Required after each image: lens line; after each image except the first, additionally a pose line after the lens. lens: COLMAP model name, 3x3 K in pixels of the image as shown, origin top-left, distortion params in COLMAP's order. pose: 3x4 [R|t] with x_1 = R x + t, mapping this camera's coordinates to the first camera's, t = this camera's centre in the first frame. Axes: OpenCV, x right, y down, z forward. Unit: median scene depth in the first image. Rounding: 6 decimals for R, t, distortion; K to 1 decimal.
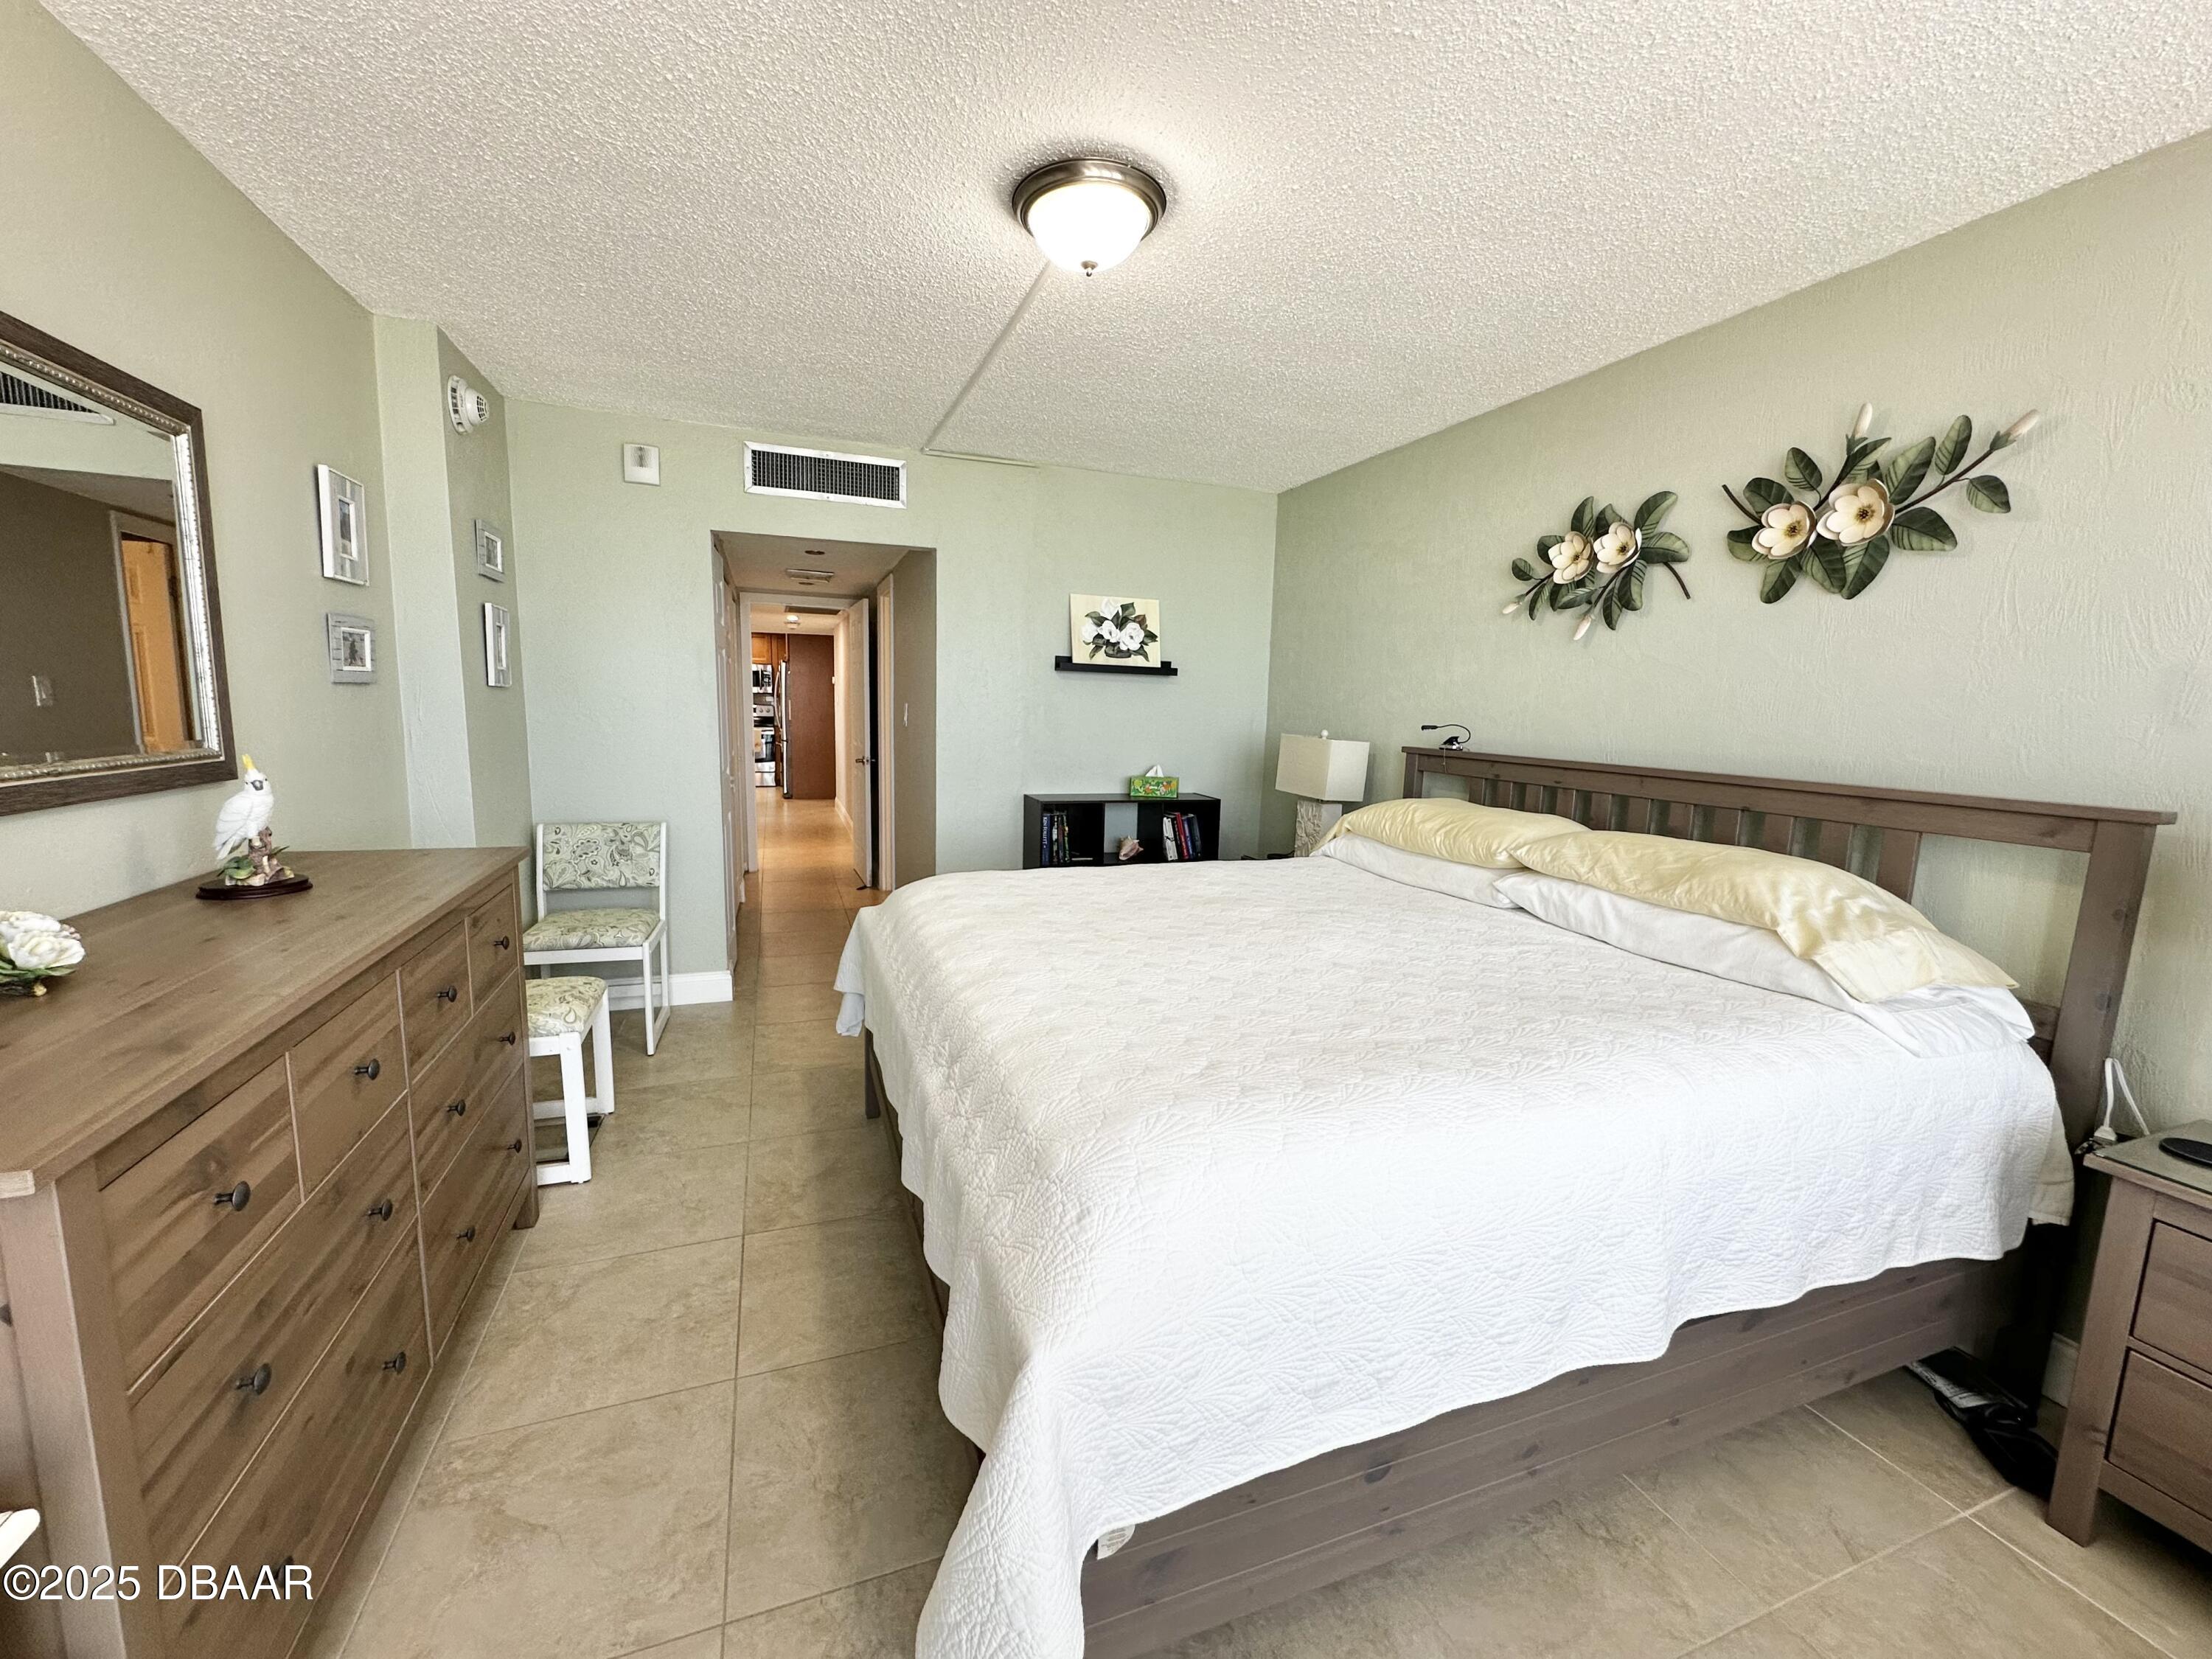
lens RADIAL K [[888.4, 0, 1108.1], [0, 888.4, 824.7], [0, 0, 1]] dist [-0.004271, 0.000073]
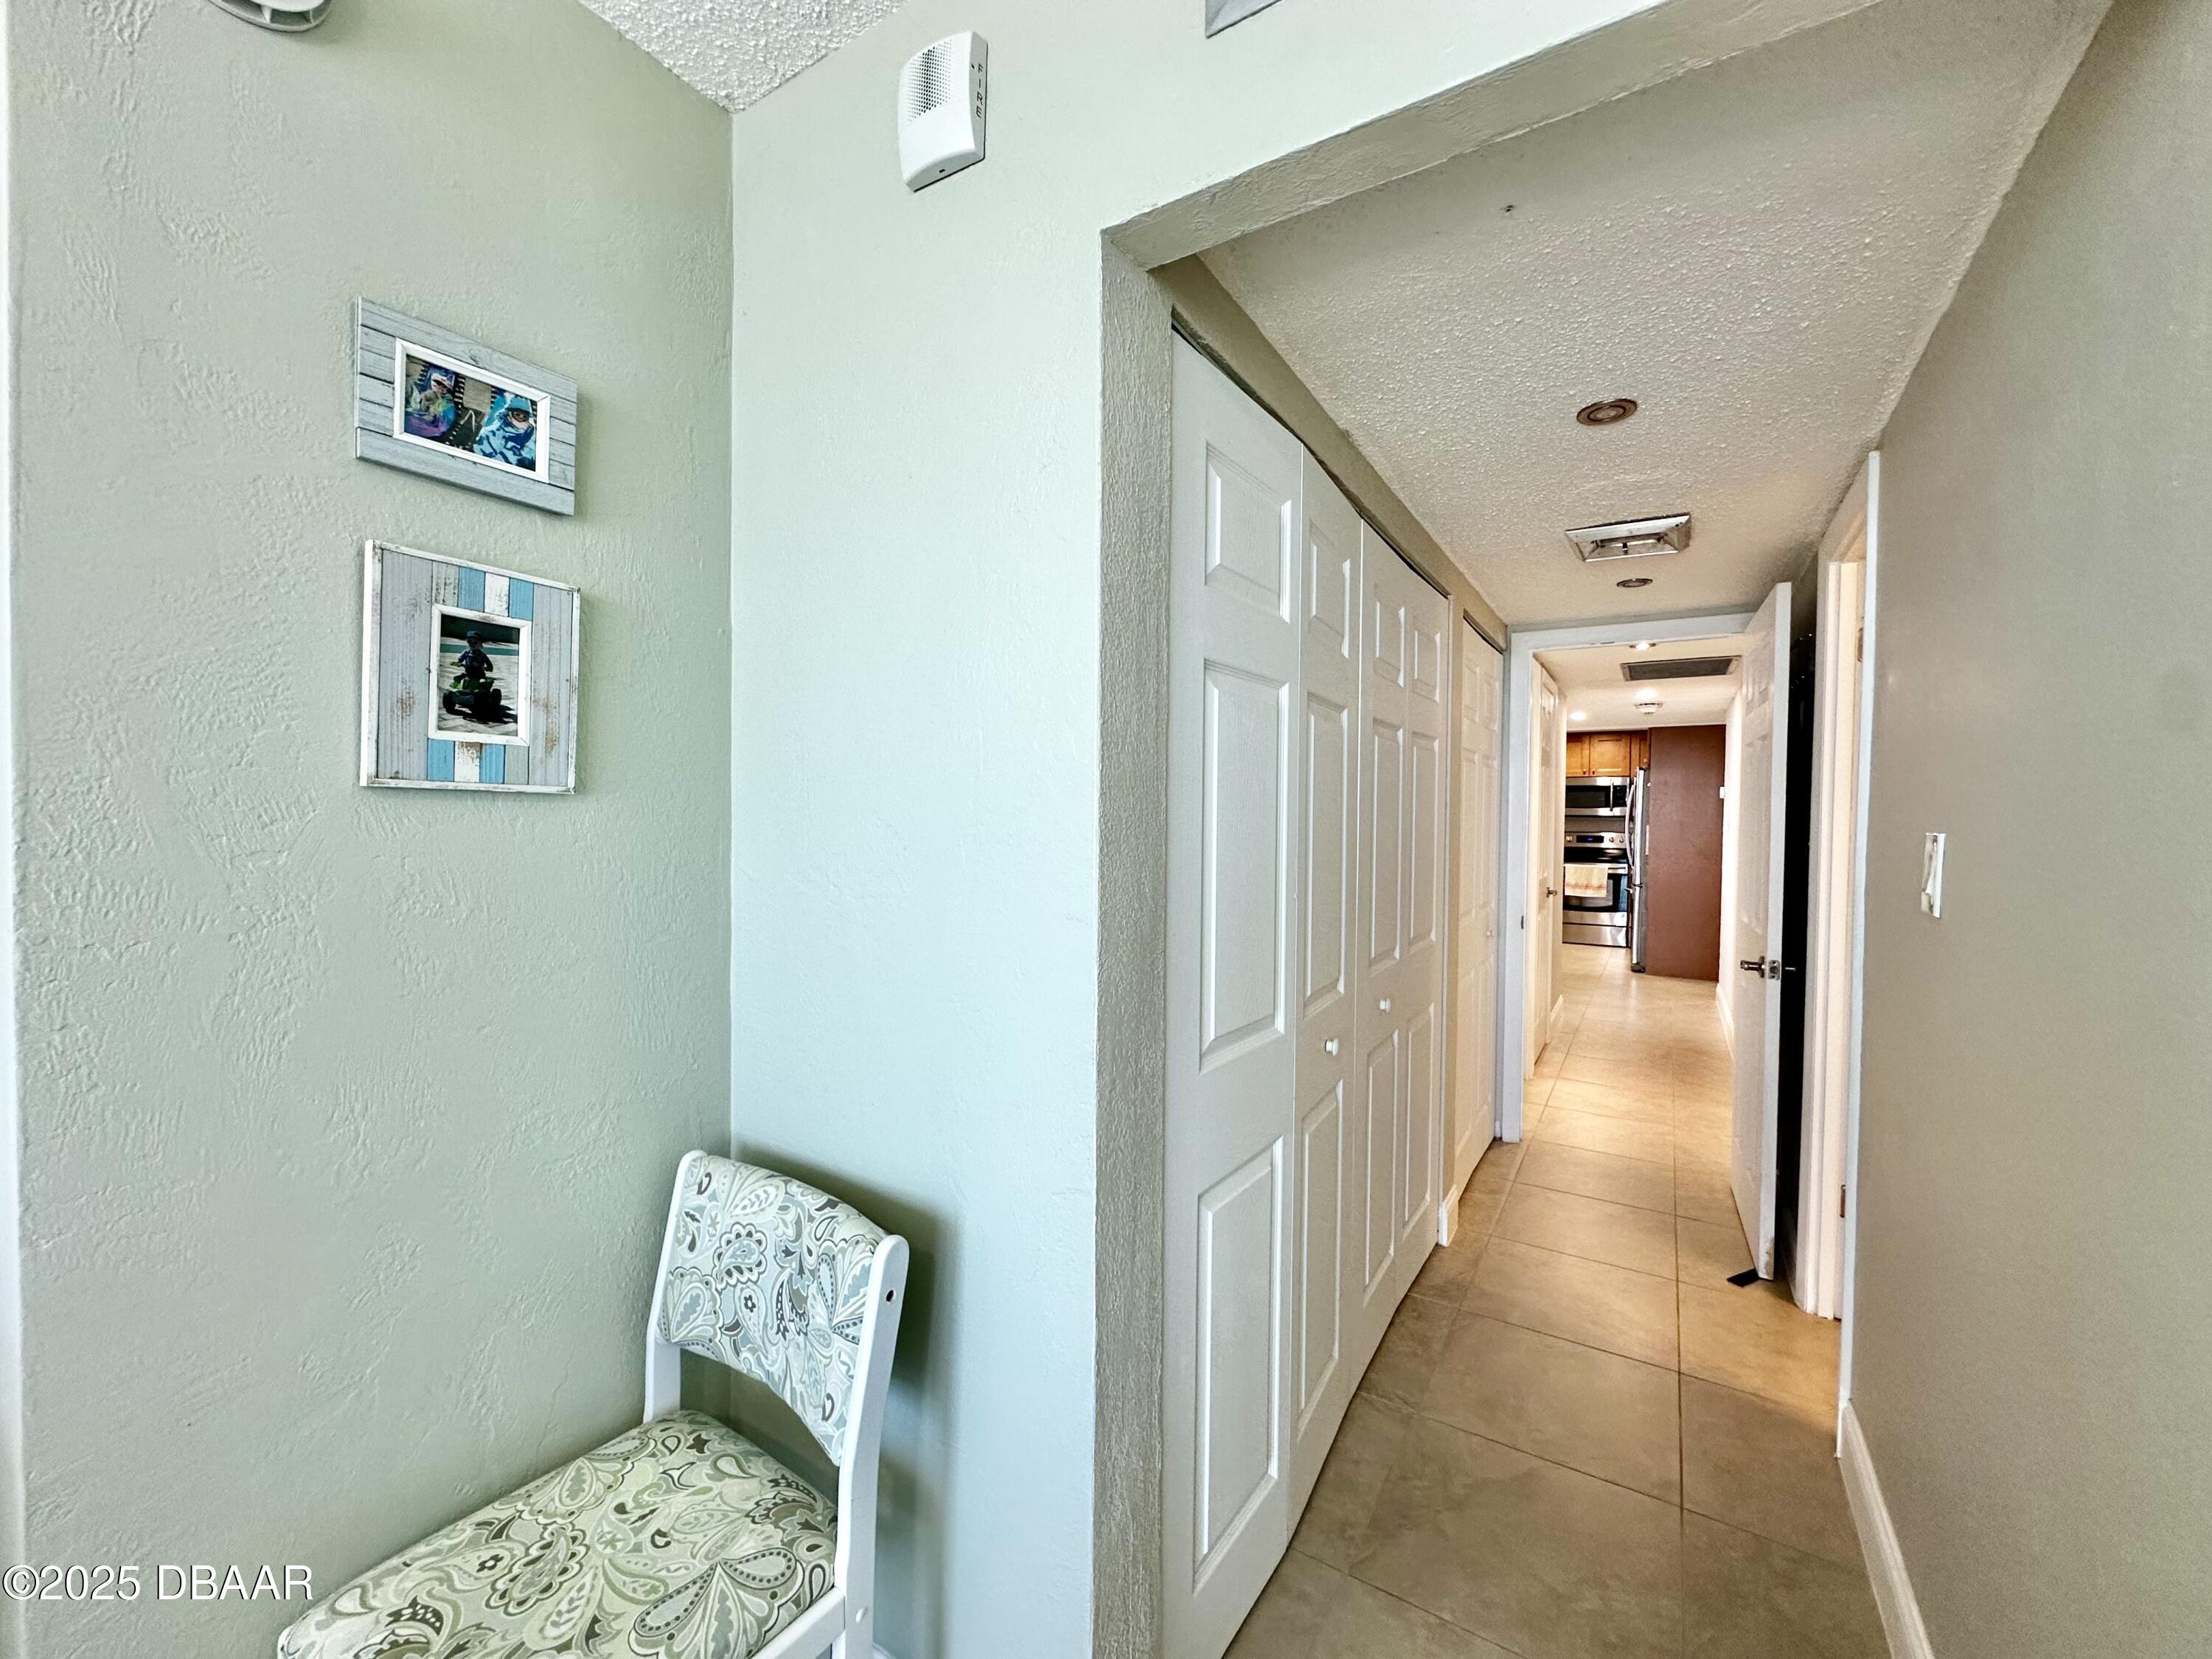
lens RADIAL K [[885.1, 0, 1106.0], [0, 885.1, 829.5], [0, 0, 1]] dist [-0.003586, -0.000180]
pose [[0.601987, -0.002679, -0.798502, -0.085979], [-0.105772, 0.990915, -0.083066, -0.046128], [0.791470, 0.134464, 0.596234, 0.331817]]
